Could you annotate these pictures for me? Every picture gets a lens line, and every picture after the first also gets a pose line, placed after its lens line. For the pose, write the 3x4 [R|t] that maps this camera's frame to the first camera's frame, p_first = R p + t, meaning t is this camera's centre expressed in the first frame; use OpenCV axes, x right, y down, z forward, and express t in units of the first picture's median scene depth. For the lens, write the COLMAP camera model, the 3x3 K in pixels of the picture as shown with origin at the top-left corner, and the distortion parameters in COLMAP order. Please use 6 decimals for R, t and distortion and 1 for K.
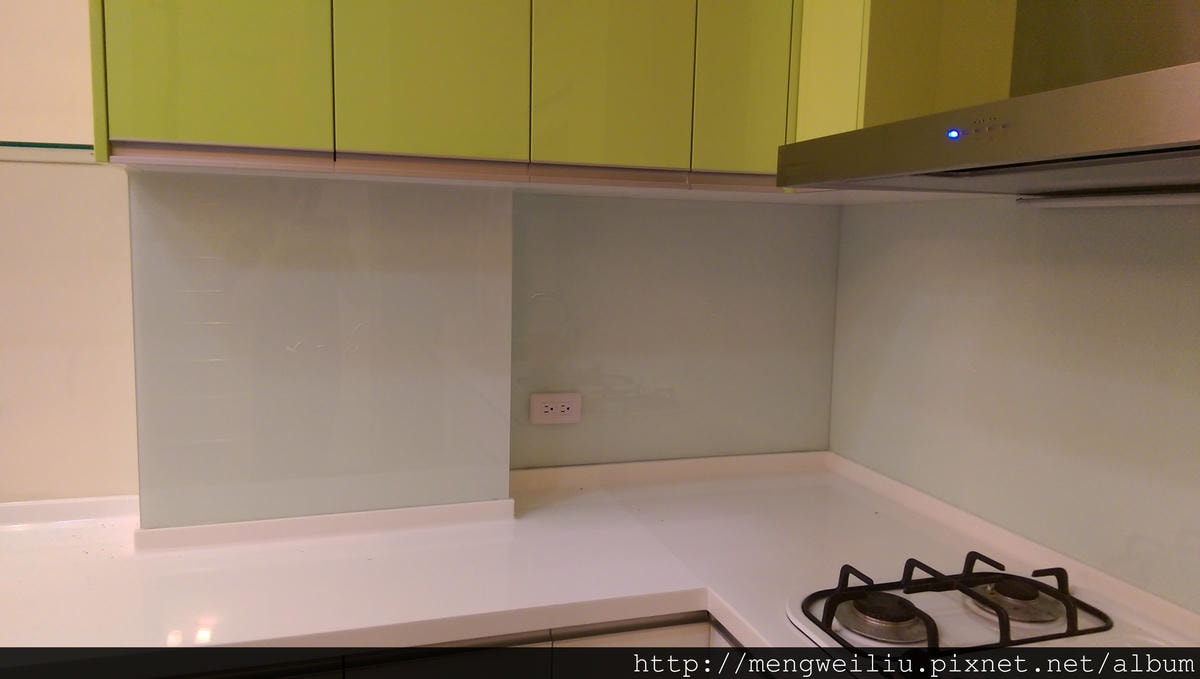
lens RADIAL K [[853.1, 0, 600.7], [0, 853.1, 340.2], [0, 0, 1]] dist [-0.045536, -0.012742]
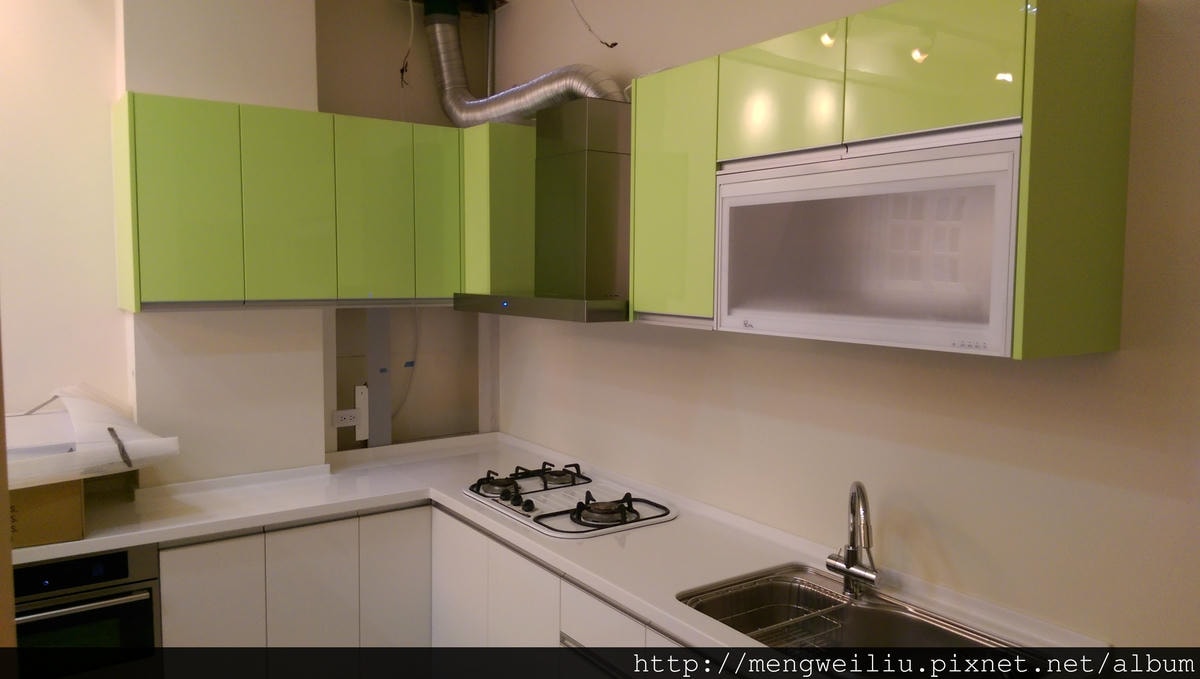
lens RADIAL K [[853.1, 0, 602.5], [0, 853.1, 340.1], [0, 0, 1]] dist [-0.045536, -0.012742]
pose [[0.954046, -0.032674, 0.297874, -0.099878], [0.042567, 0.998735, -0.026783, -0.016088], [-0.296622, 0.038231, 0.954229, -1.344577]]
